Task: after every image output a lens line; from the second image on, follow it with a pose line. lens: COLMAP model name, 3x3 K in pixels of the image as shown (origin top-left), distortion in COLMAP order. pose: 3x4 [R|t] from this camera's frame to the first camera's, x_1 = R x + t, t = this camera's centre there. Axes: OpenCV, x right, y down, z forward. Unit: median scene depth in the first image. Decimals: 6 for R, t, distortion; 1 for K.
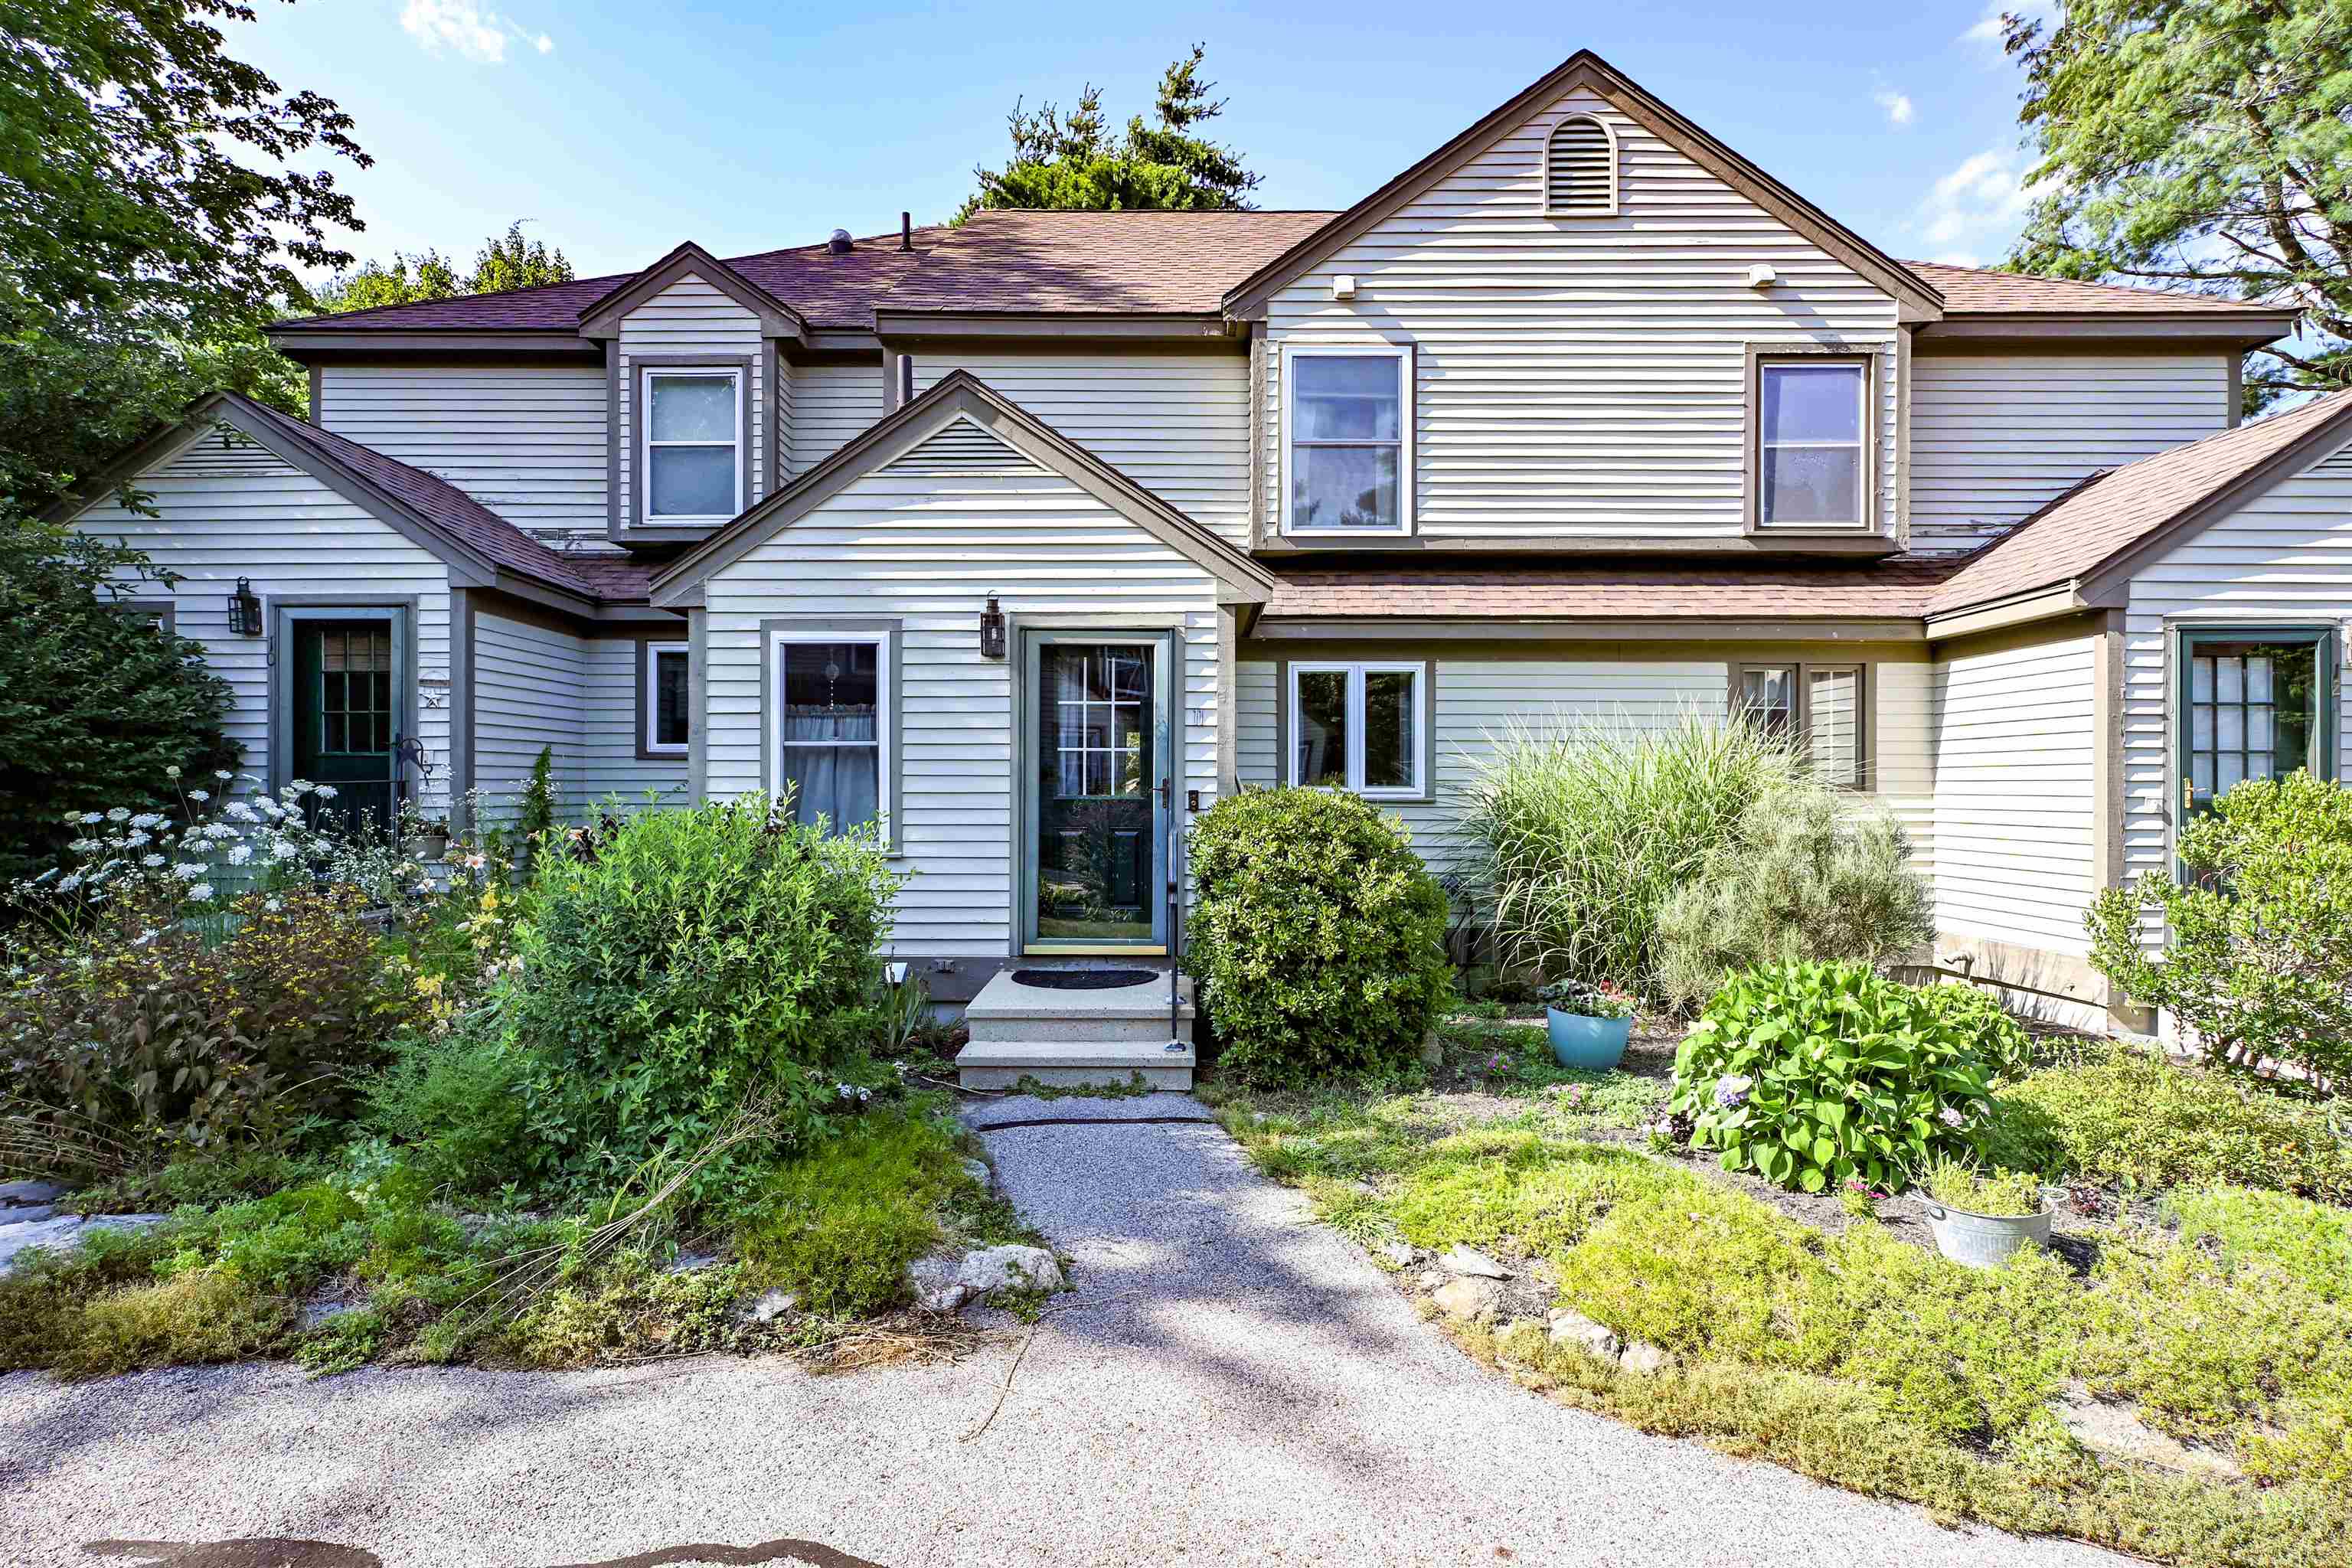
lens RADIAL K [[1173.6, 0, 1182.7], [0, 1173.6, 776.4], [0, 0, 1]] dist [0.002733, 0.000549]
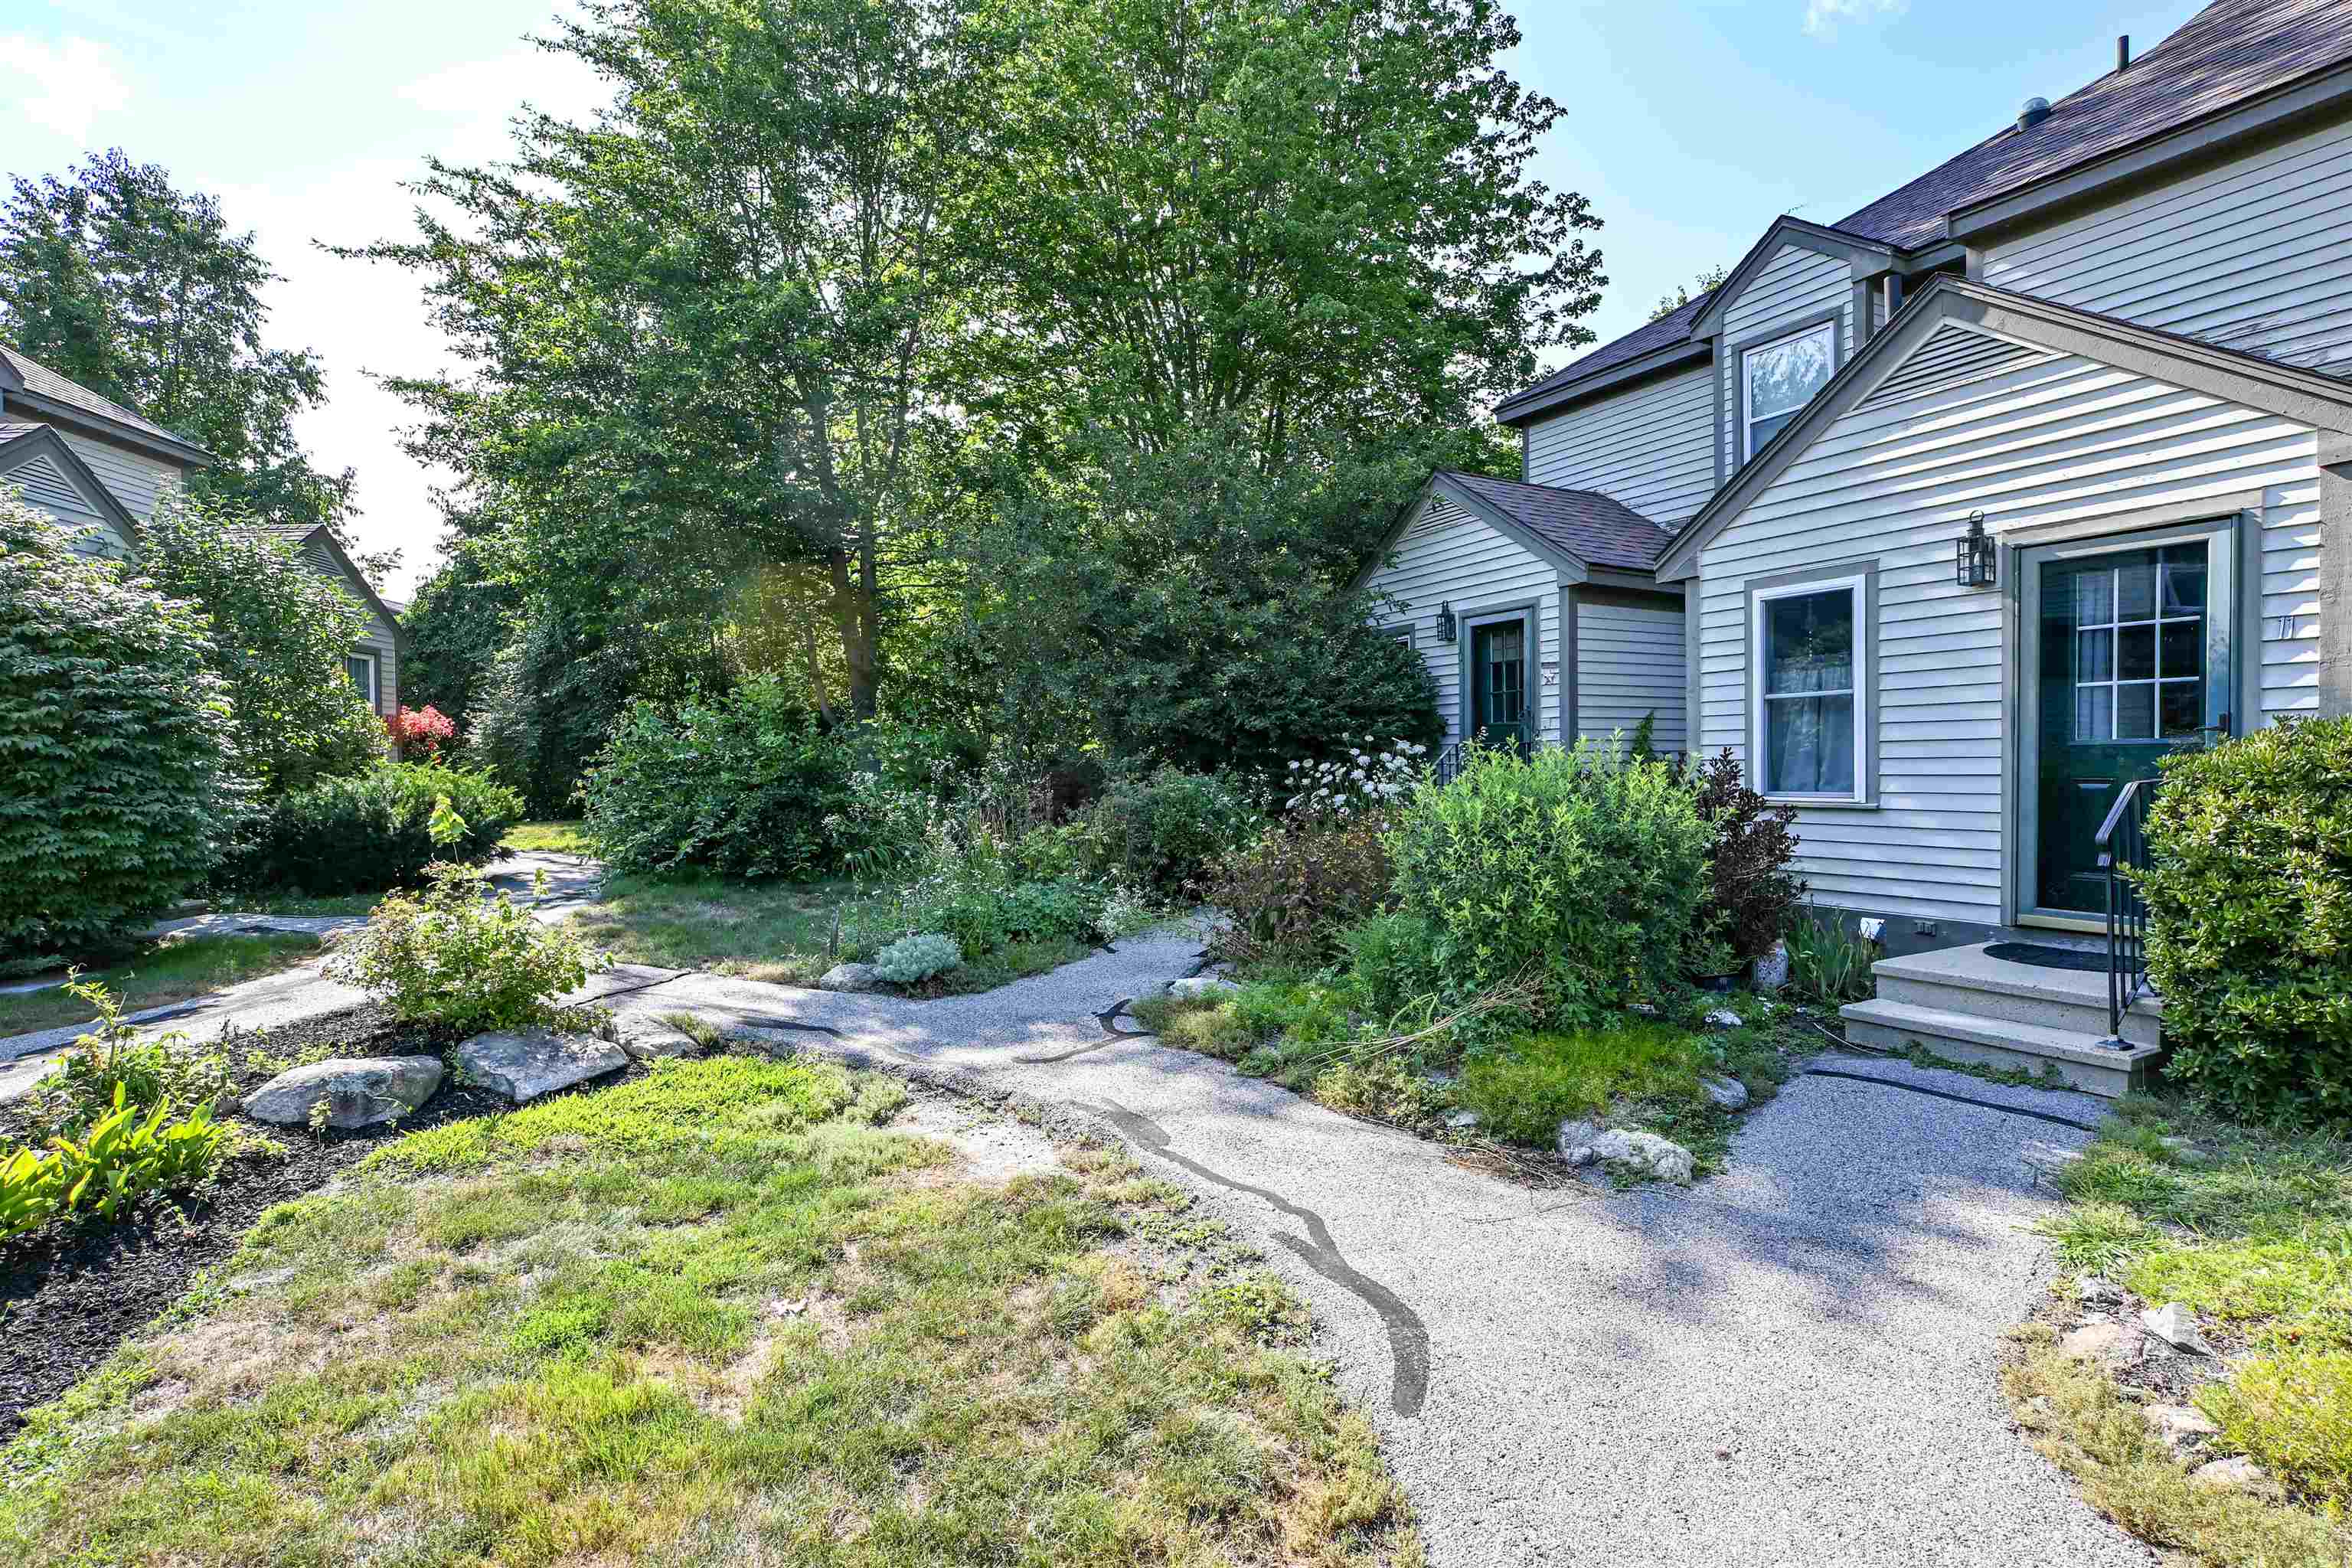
lens RADIAL K [[1173.6, 0, 1182.7], [0, 1173.6, 776.4], [0, 0, 1]] dist [0.002733, 0.000549]
pose [[0.487954, 0.002819, -0.872865, 0.308743], [0.017934, 0.999751, 0.013255, 0.018936], [0.872685, -0.022122, 0.487782, 0.038989]]
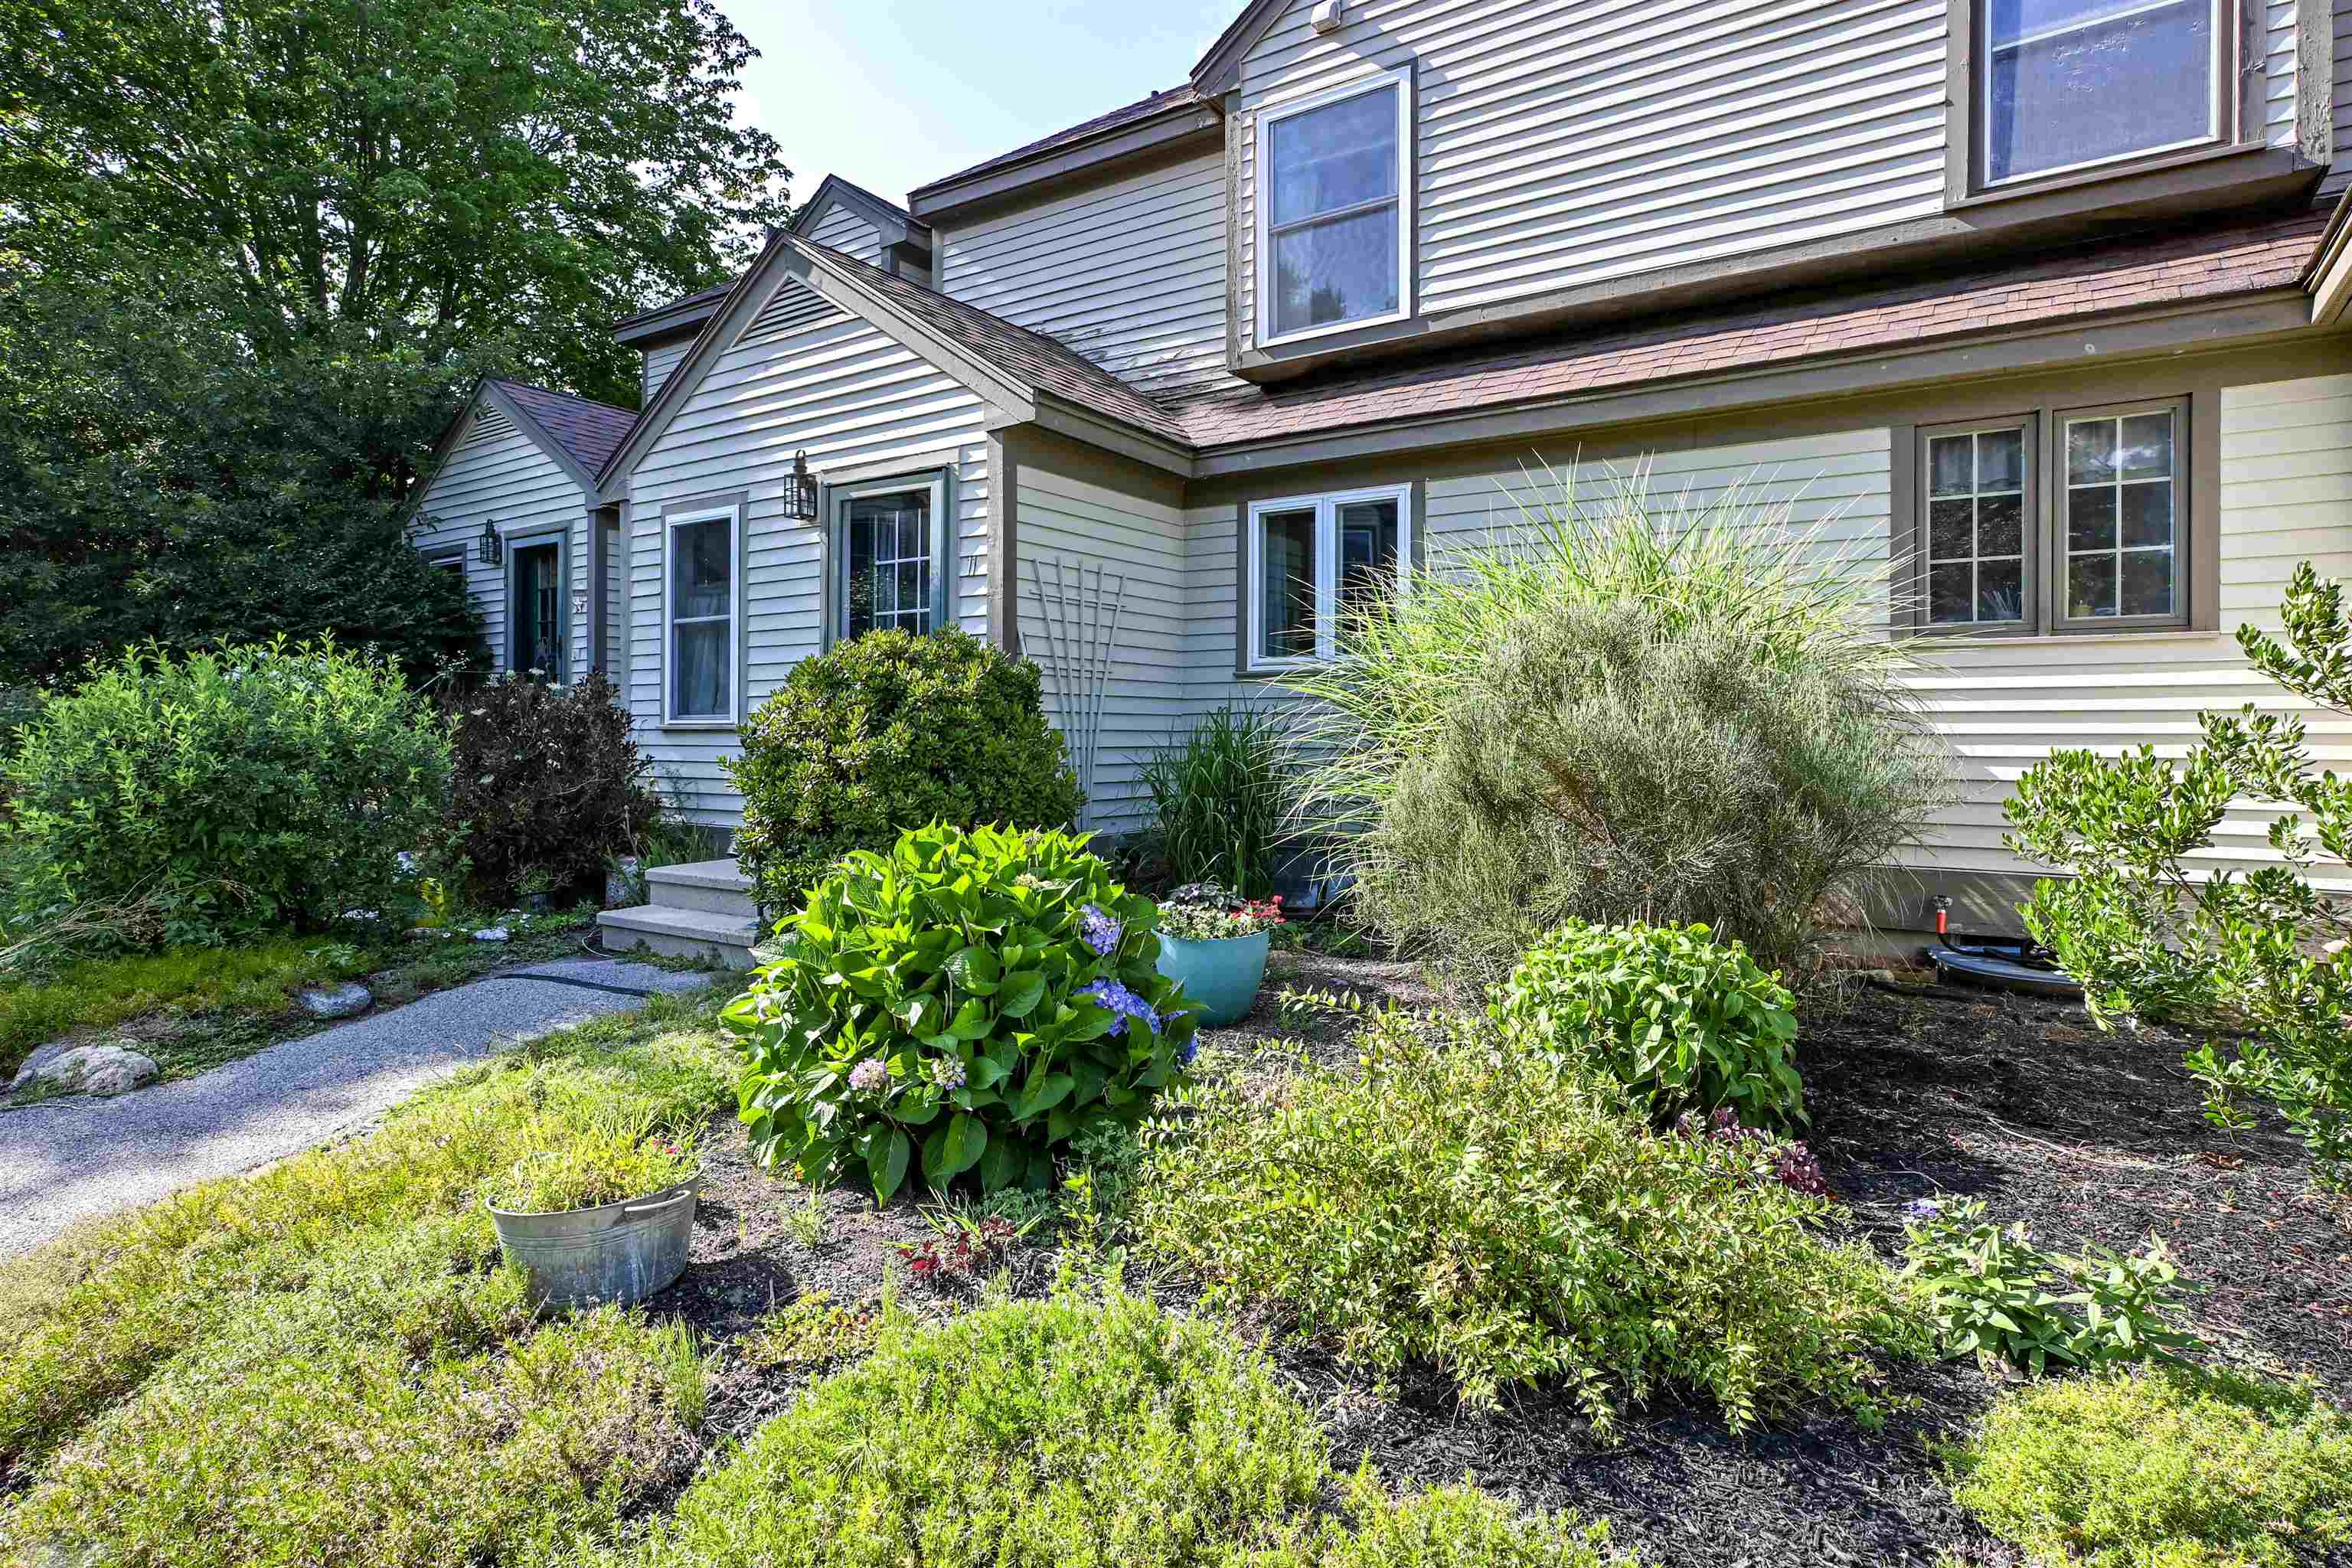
lens RADIAL K [[1212.9, 0, 1121.4], [0, 1212.9, 717.1], [0, 0, 1]] dist [0.002516, 0.001314]
pose [[0.828908, -0.006228, -0.559351, 0.584161], [0.007996, 0.999968, 0.000714, 0.058684], [0.559328, -0.005065, 0.828931, 0.313470]]
